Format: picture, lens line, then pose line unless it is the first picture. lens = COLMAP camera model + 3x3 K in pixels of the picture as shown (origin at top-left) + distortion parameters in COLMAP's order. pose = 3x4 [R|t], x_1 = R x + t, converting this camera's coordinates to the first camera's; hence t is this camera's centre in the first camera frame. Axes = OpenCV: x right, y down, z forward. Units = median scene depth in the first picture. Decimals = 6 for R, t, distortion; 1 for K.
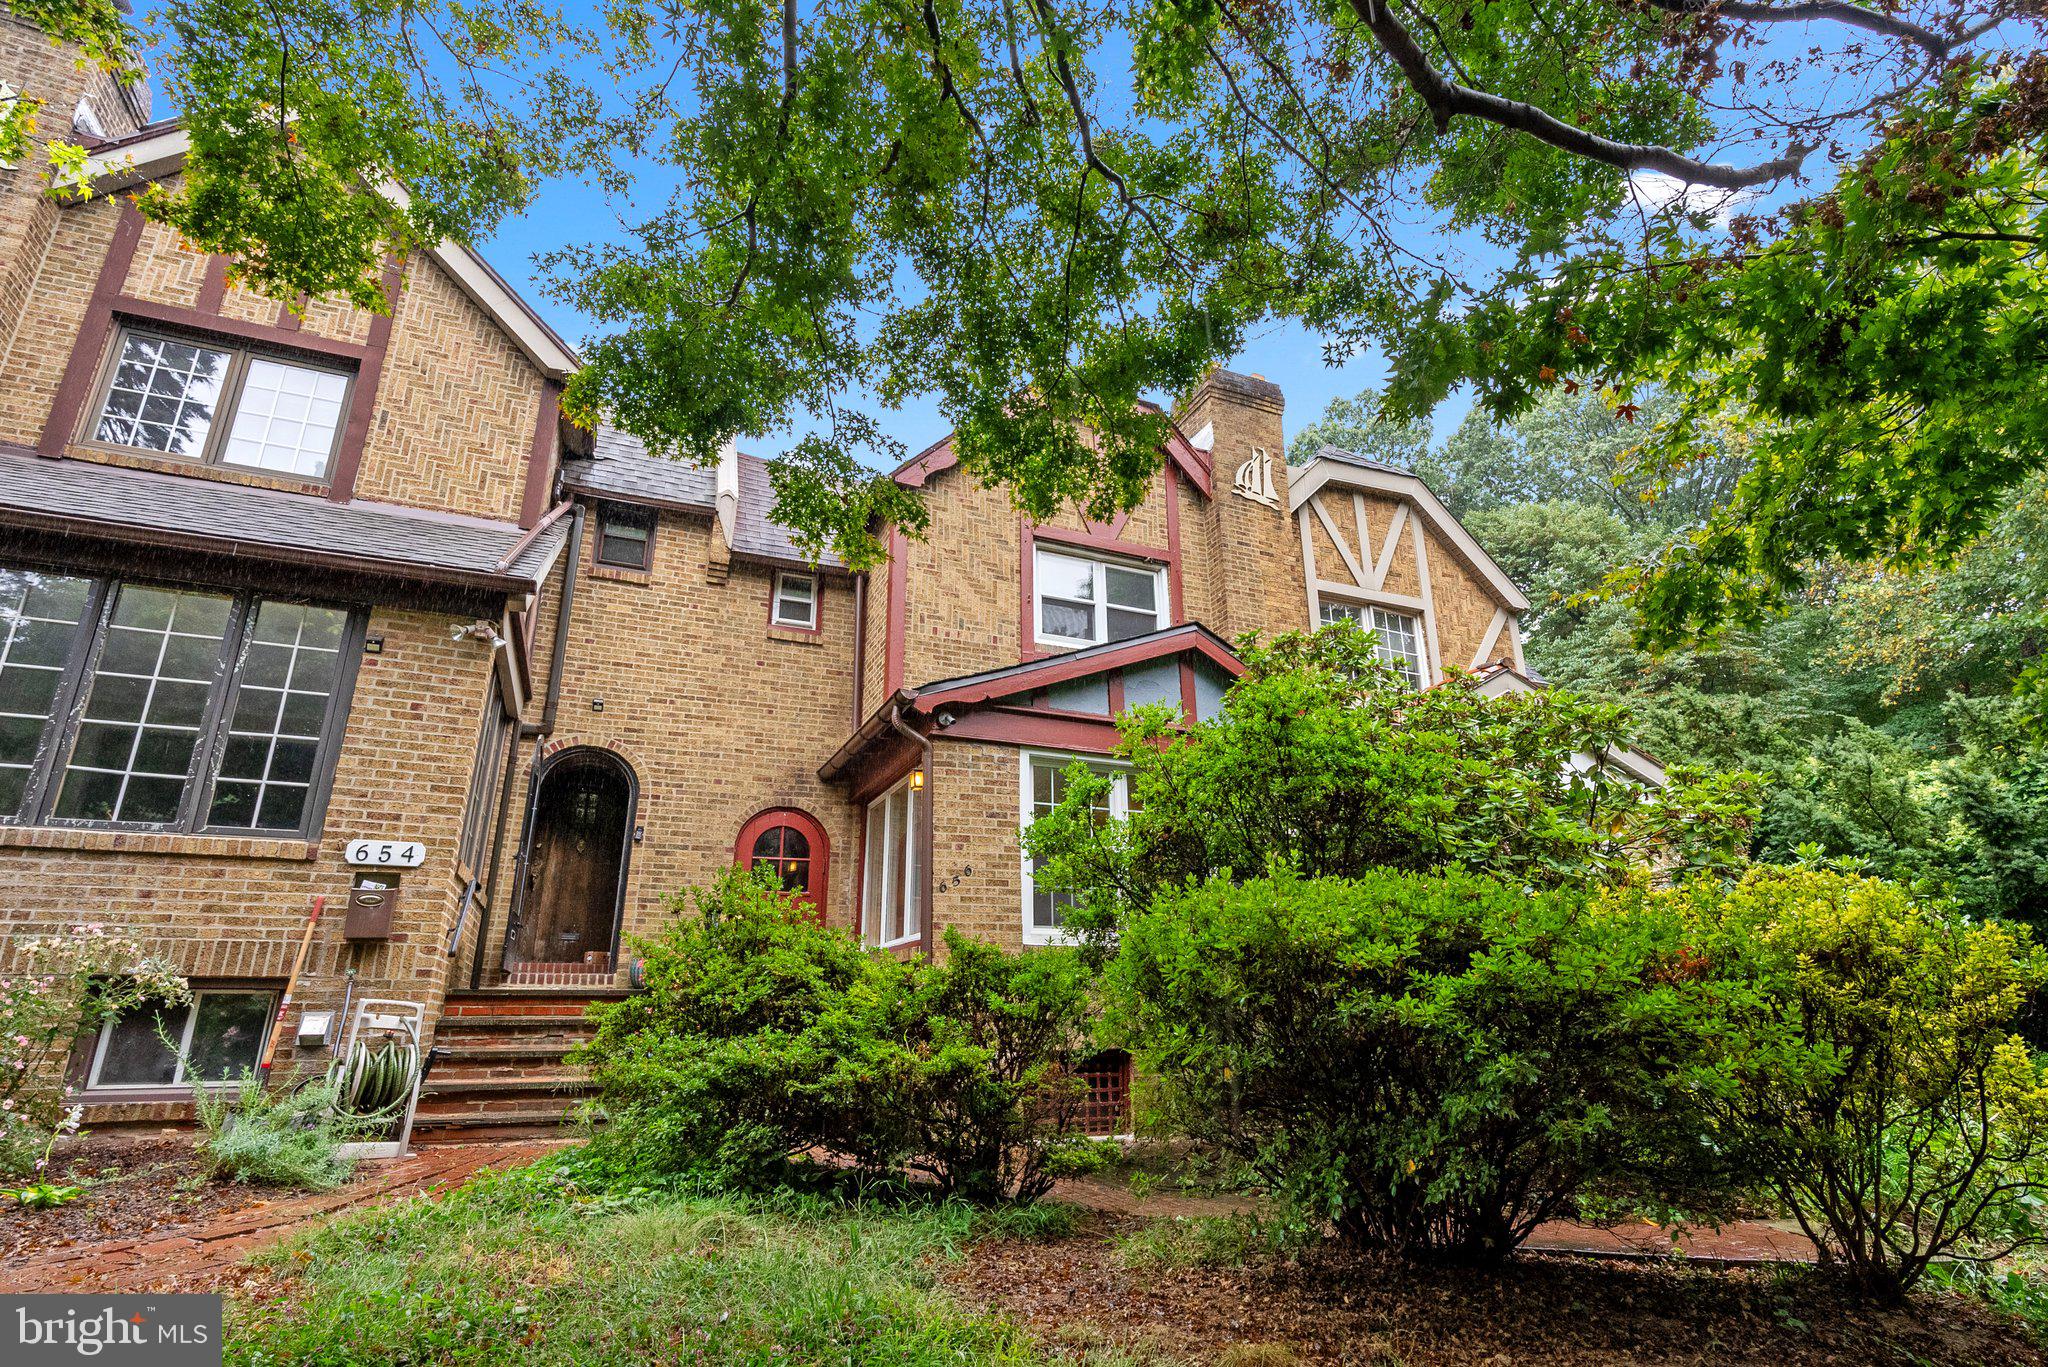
lens RADIAL K [[1006.8, 0, 1024.0], [0, 1006.8, 683.5], [0, 0, 1]] dist [0.002291, -0.000388]
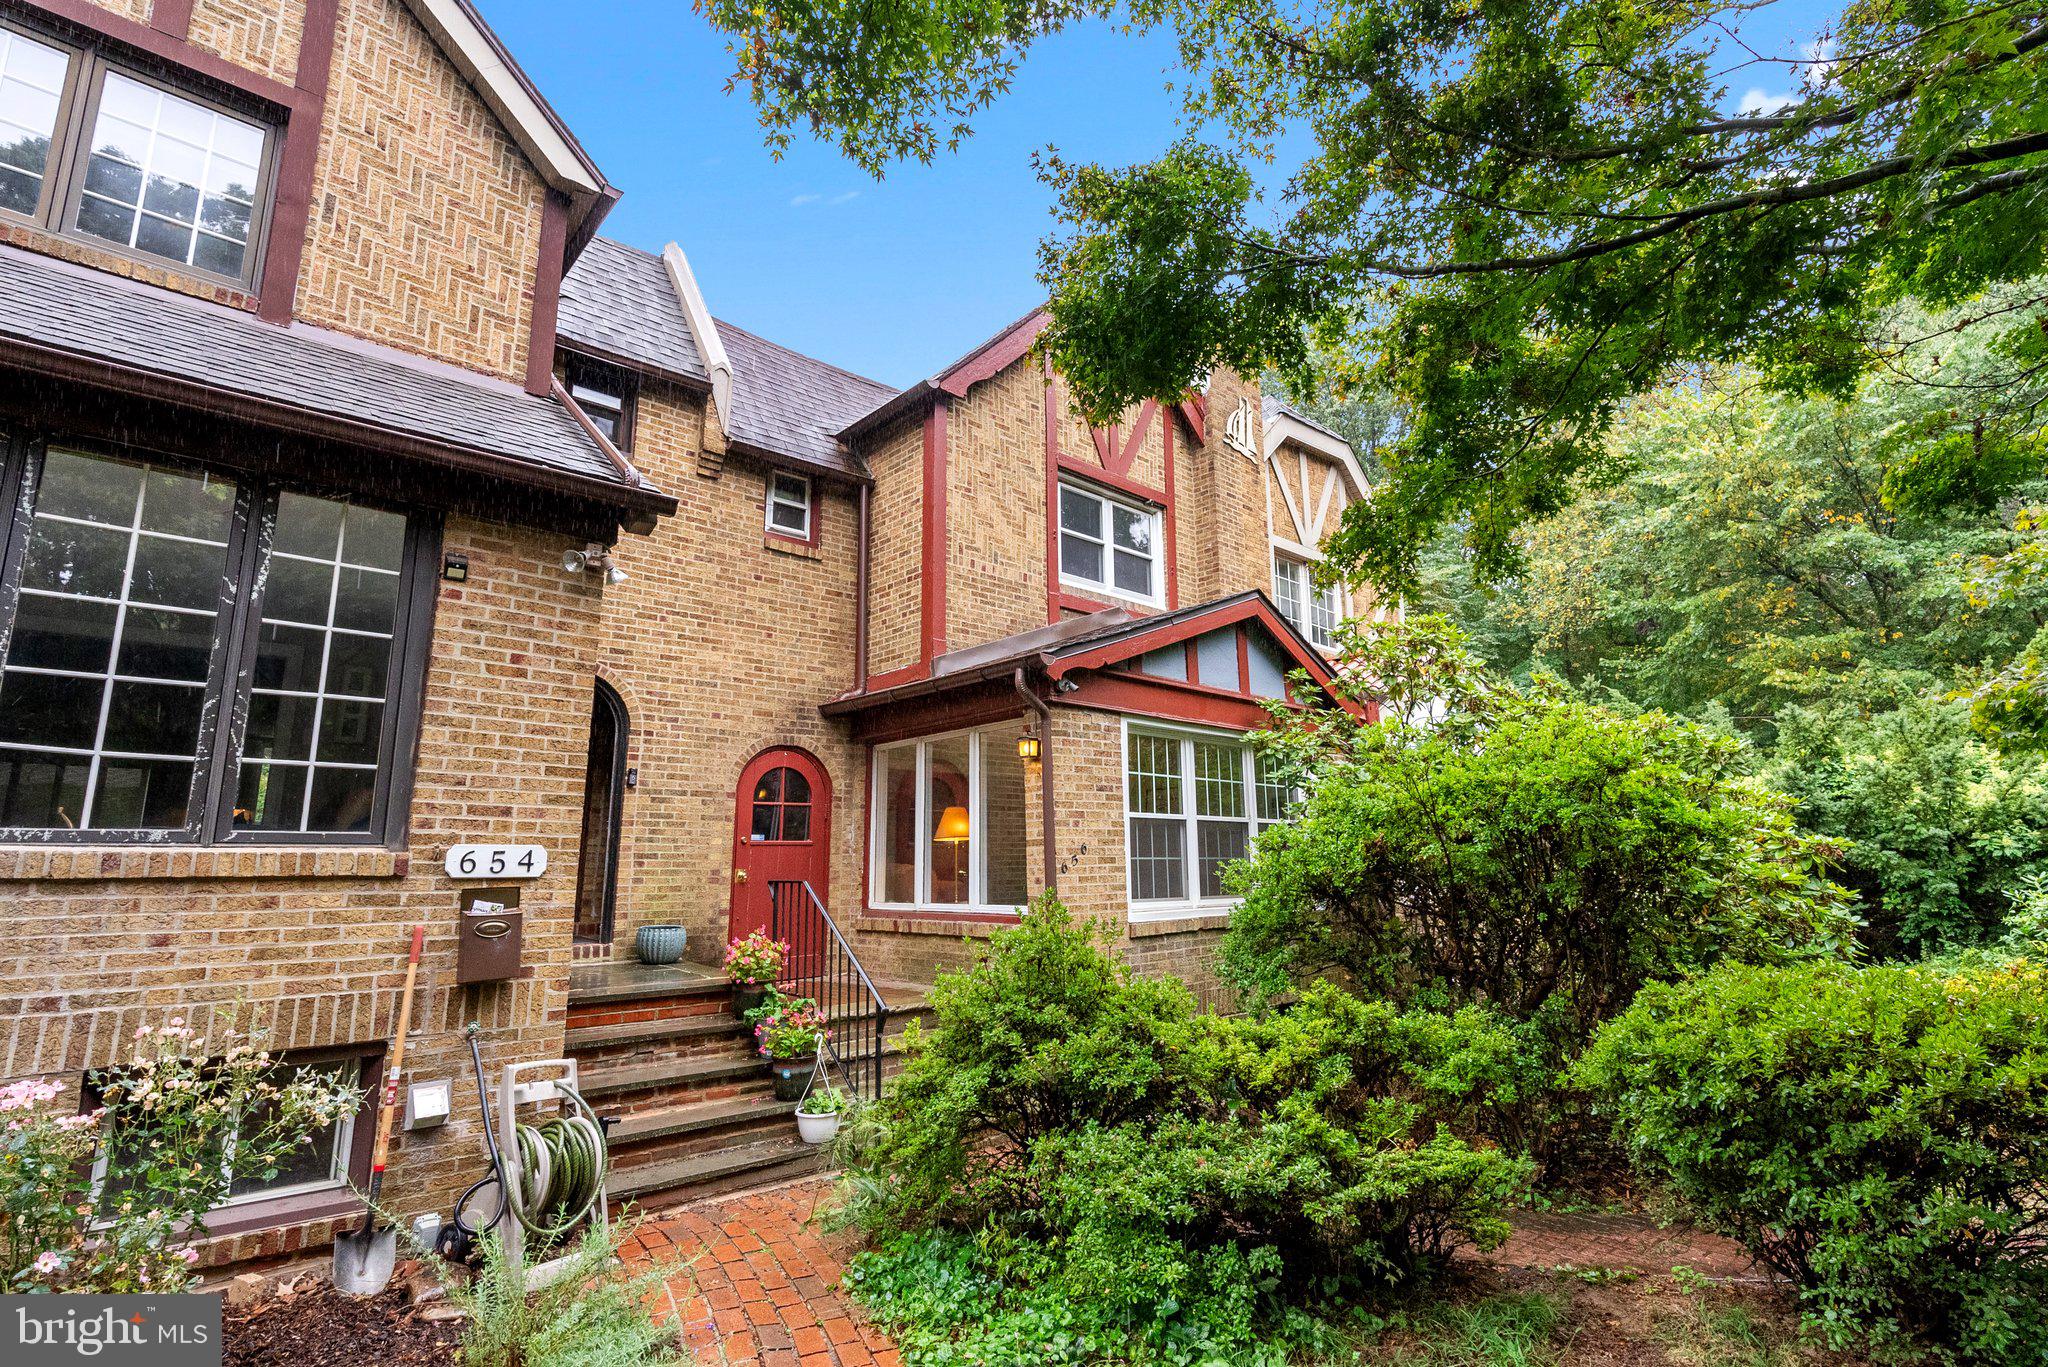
lens RADIAL K [[968.0, 0, 1024.0], [0, 968.0, 683.5], [0, 0, 1]] dist [-0.001728, 0.000834]
pose [[0.947138, 0.059107, 0.315334, -0.367019], [-0.100738, 0.987963, 0.117391, -0.061501], [-0.304600, -0.142952, 0.941692, 0.169084]]
